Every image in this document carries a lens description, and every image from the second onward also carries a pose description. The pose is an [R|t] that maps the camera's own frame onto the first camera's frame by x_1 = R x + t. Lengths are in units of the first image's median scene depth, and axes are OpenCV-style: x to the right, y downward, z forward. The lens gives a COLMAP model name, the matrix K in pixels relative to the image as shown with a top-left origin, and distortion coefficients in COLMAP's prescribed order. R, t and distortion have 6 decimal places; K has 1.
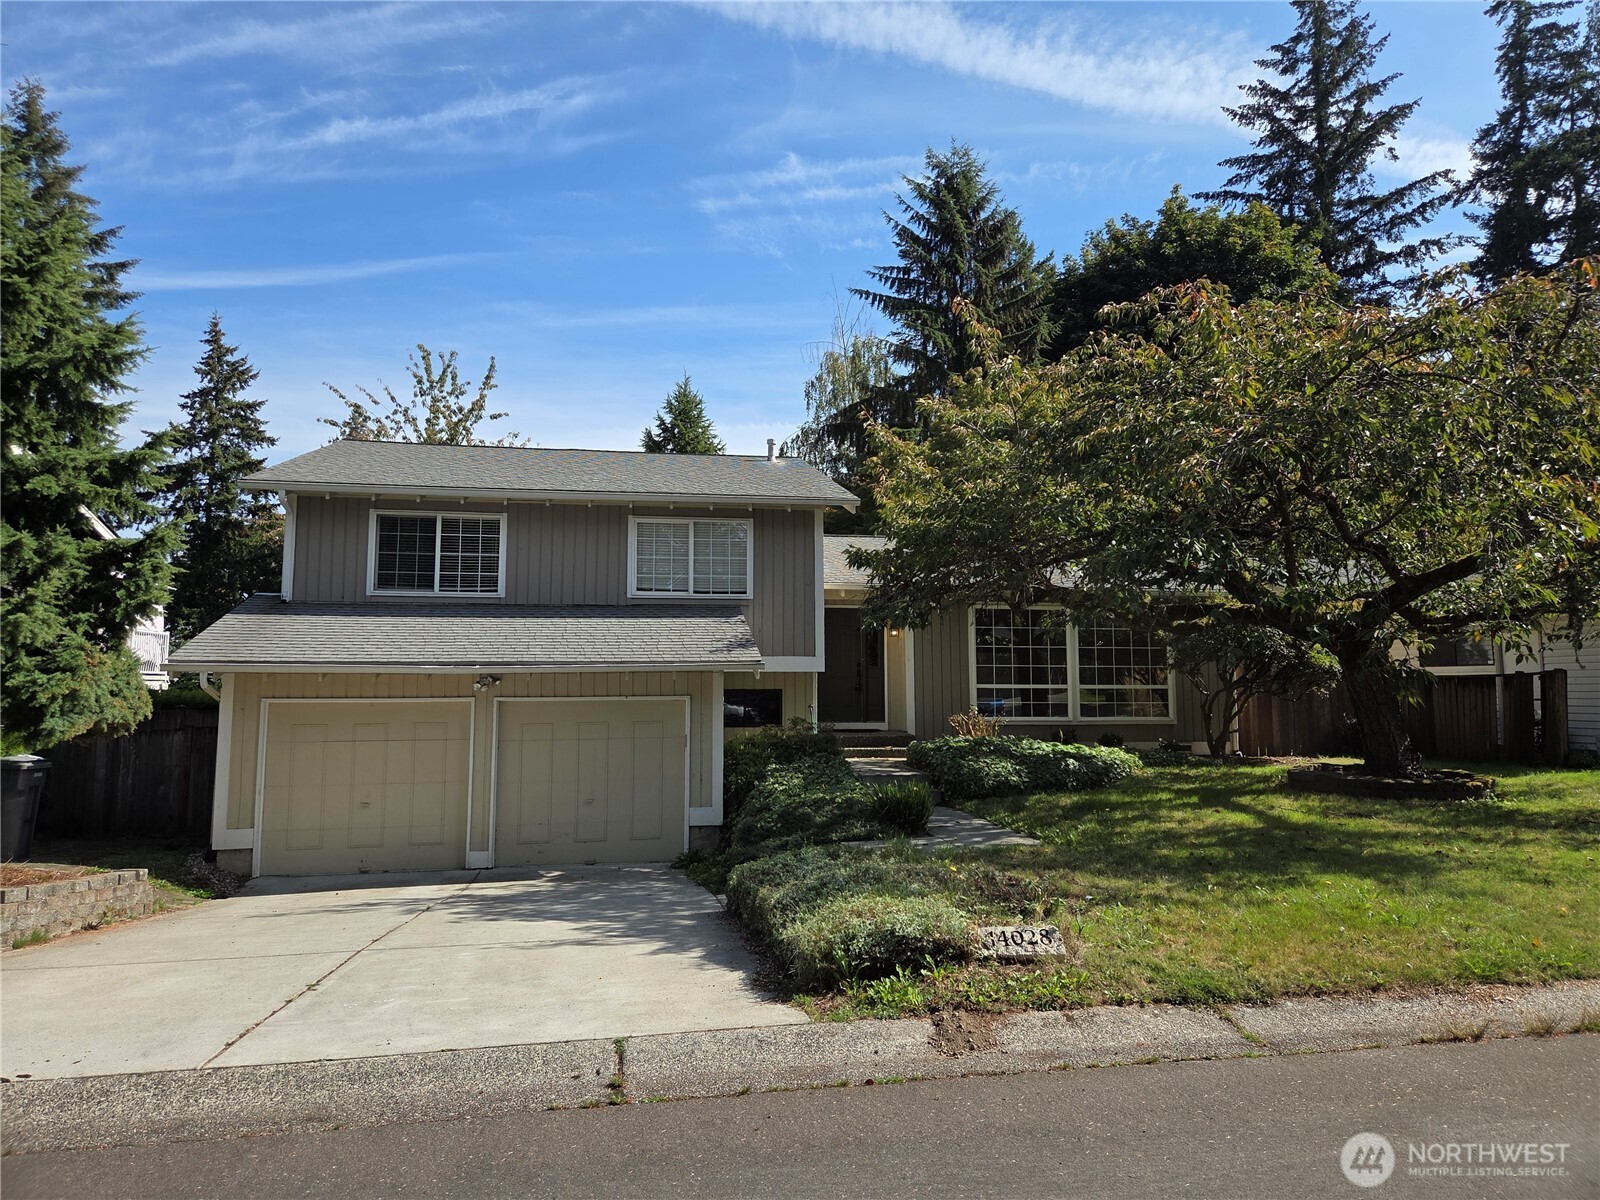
lens RADIAL K [[1069.2, 0, 811.6], [0, 1069.2, 581.6], [0, 0, 1]] dist [0.079916, -0.065526]
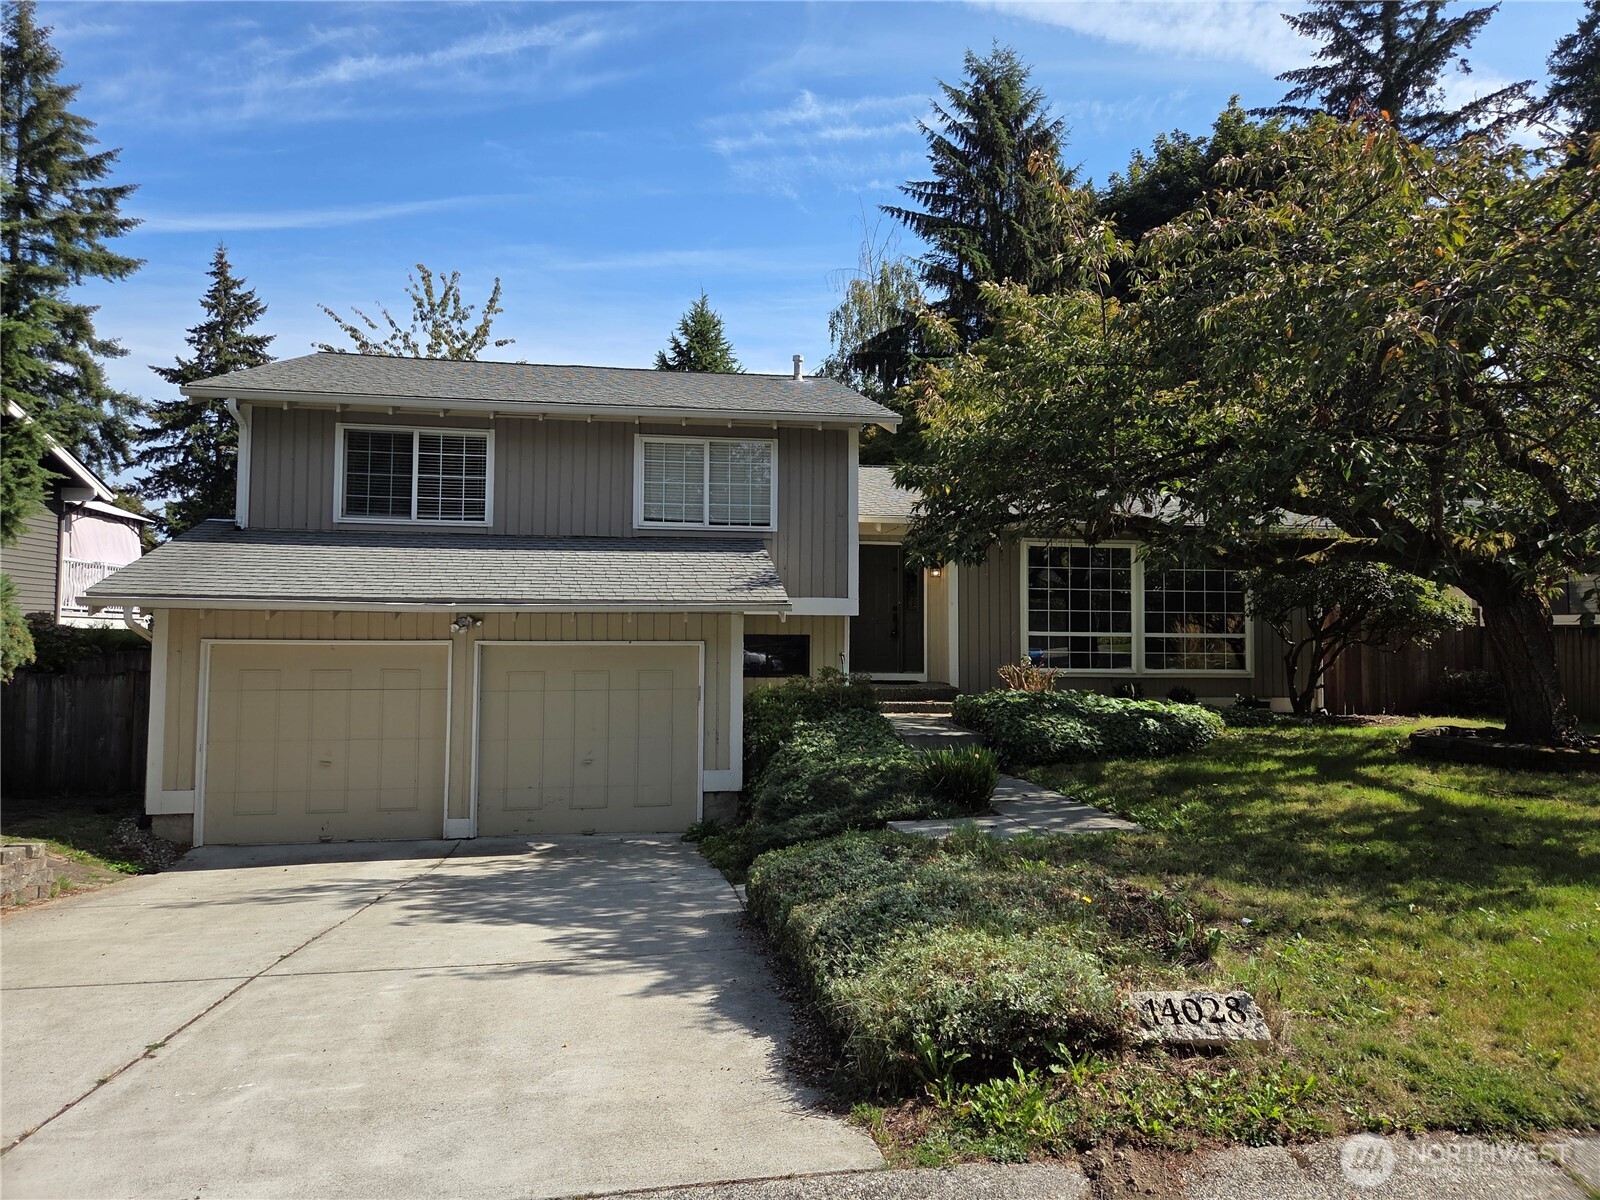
lens RADIAL K [[1069.2, 0, 811.6], [0, 1069.2, 581.6], [0, 0, 1]] dist [0.079916, -0.065526]
pose [[0.999812, 0.007606, -0.017824, -0.011570], [-0.006734, 0.998802, 0.048462, 0.015311], [0.018171, -0.048333, 0.998666, 0.134752]]
